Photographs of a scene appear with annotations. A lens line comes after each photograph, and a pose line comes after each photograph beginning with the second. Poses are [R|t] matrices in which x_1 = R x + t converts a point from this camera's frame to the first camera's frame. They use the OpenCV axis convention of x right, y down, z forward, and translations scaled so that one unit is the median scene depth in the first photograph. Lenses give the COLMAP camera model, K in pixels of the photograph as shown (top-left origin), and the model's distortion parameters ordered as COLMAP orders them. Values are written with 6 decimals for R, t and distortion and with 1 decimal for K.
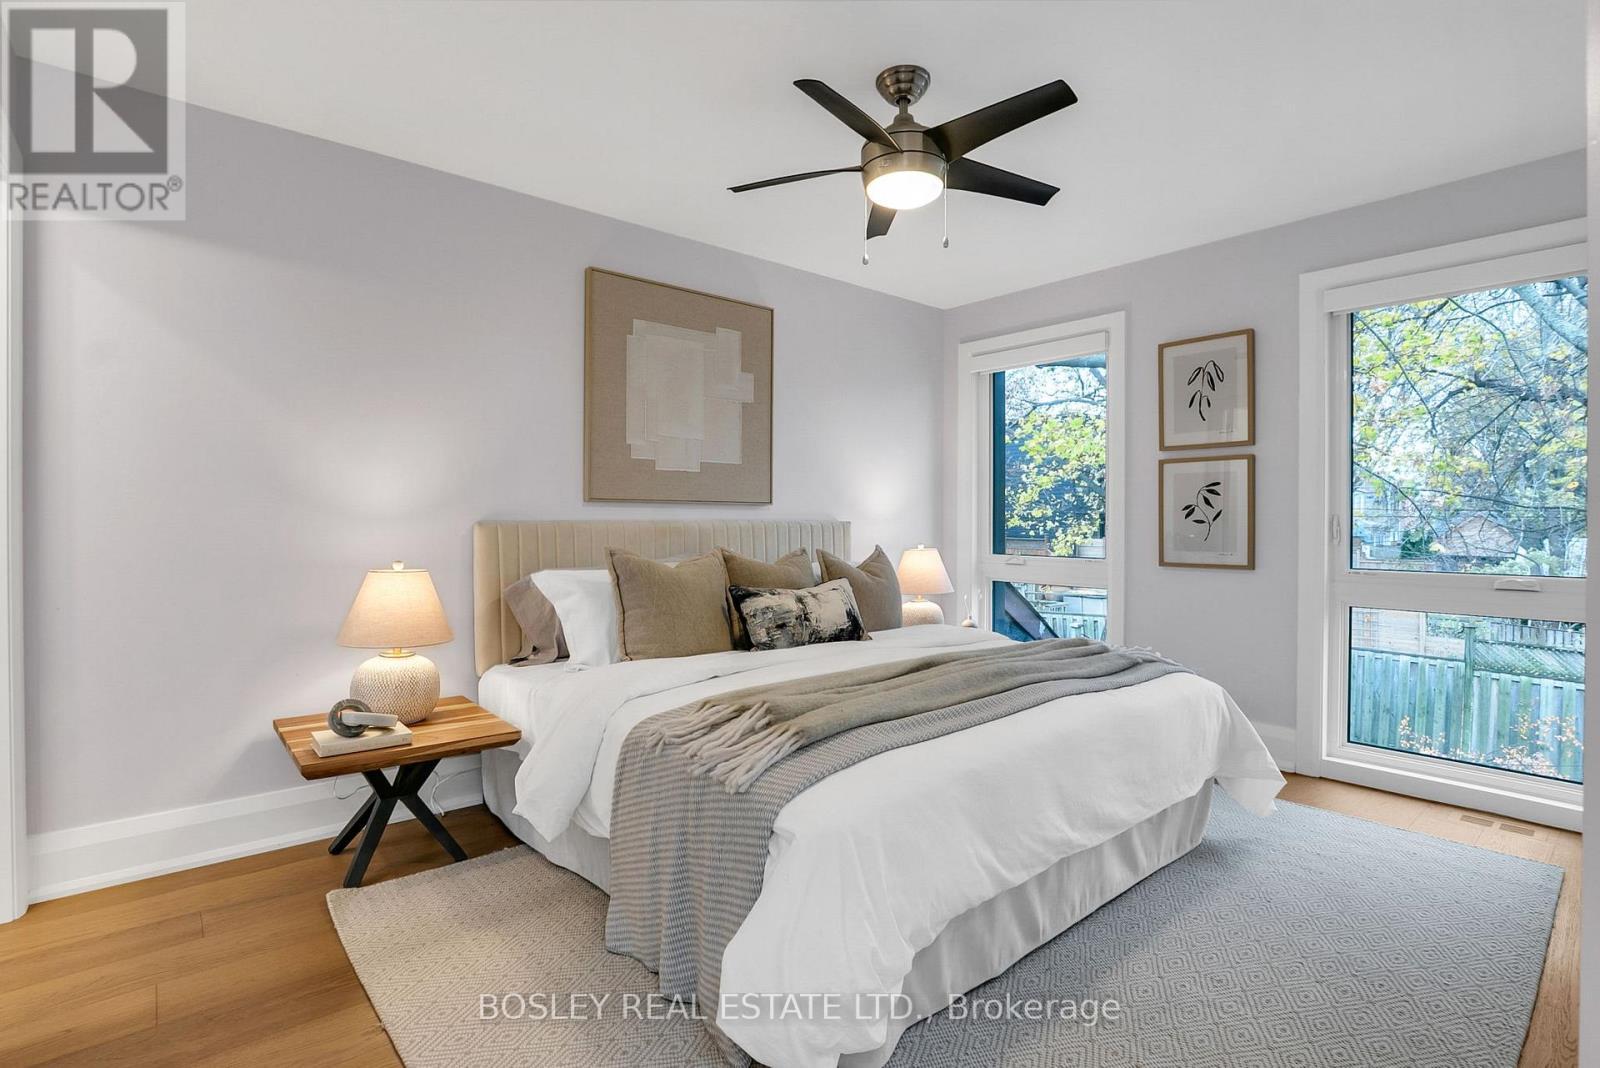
lens RADIAL K [[818.3, 0, 821.2], [0, 818.3, 534.6], [0, 0, 1]] dist [-0.018258, 0.000534]
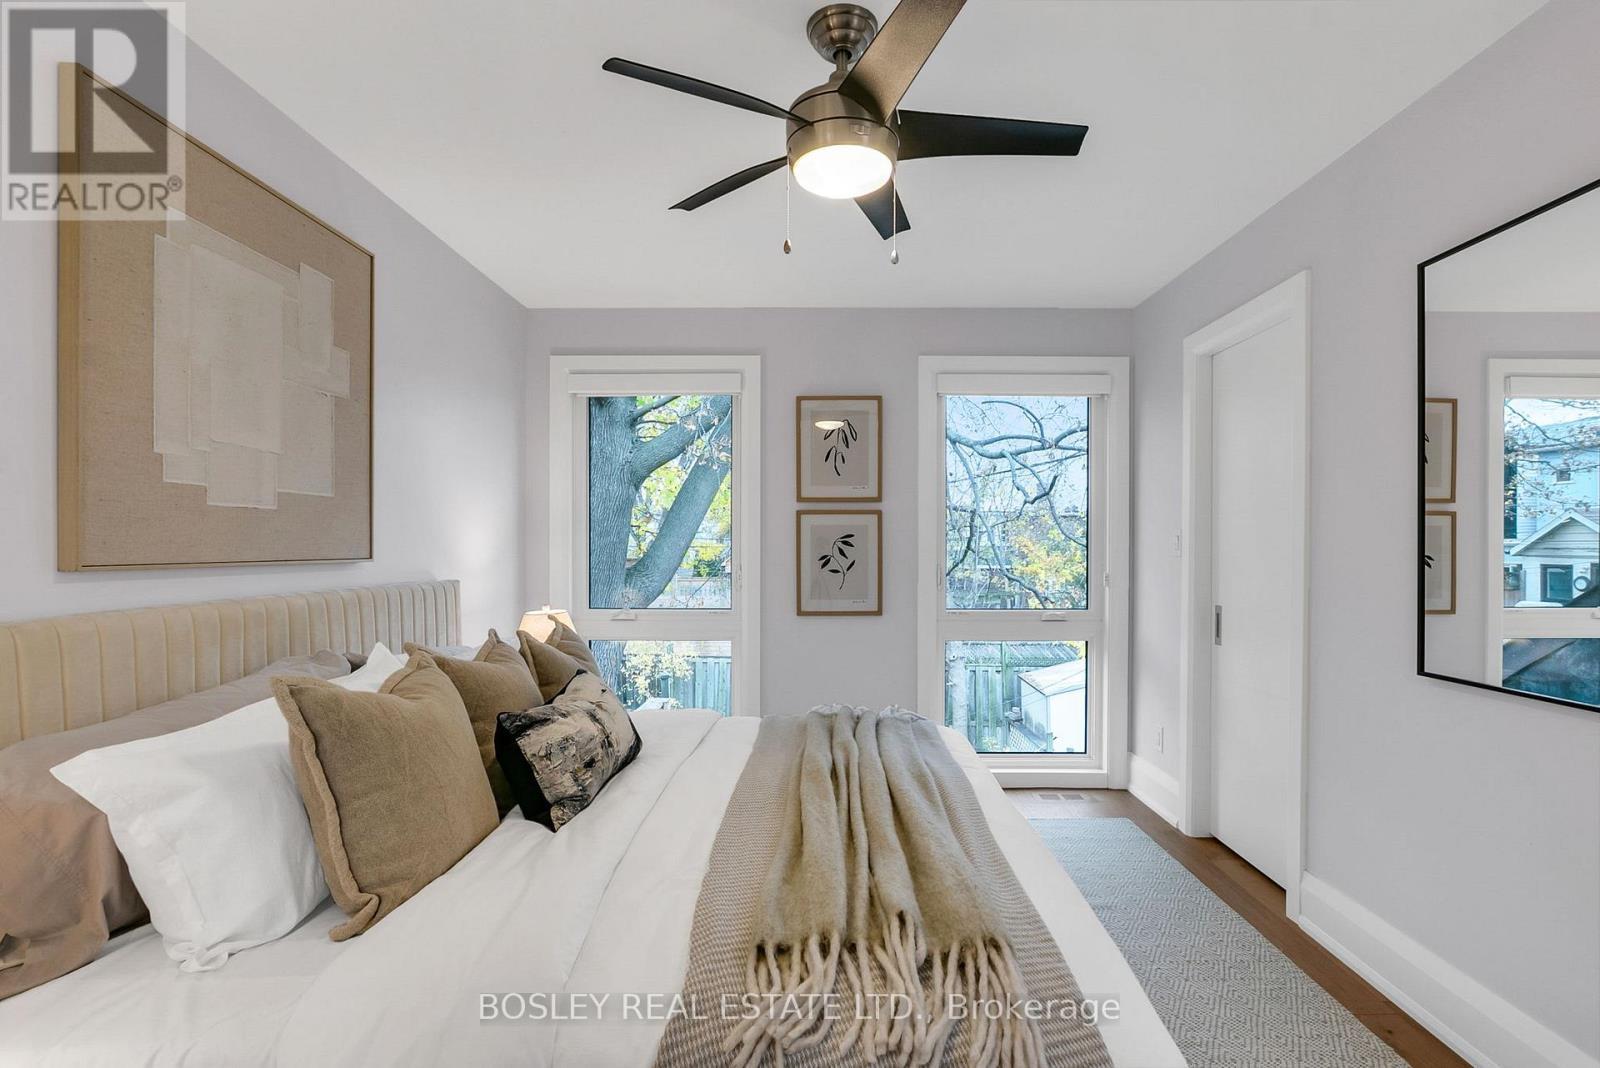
lens RADIAL K [[782.5, 0, 803.8], [0, 782.5, 552.9], [0, 0, 1]] dist [-0.014802, 0.000694]
pose [[0.644522, -0.012672, 0.764480, -0.341293], [0.013009, 0.999900, 0.005607, -0.046949], [-0.764475, 0.006331, 0.644623, 0.390037]]
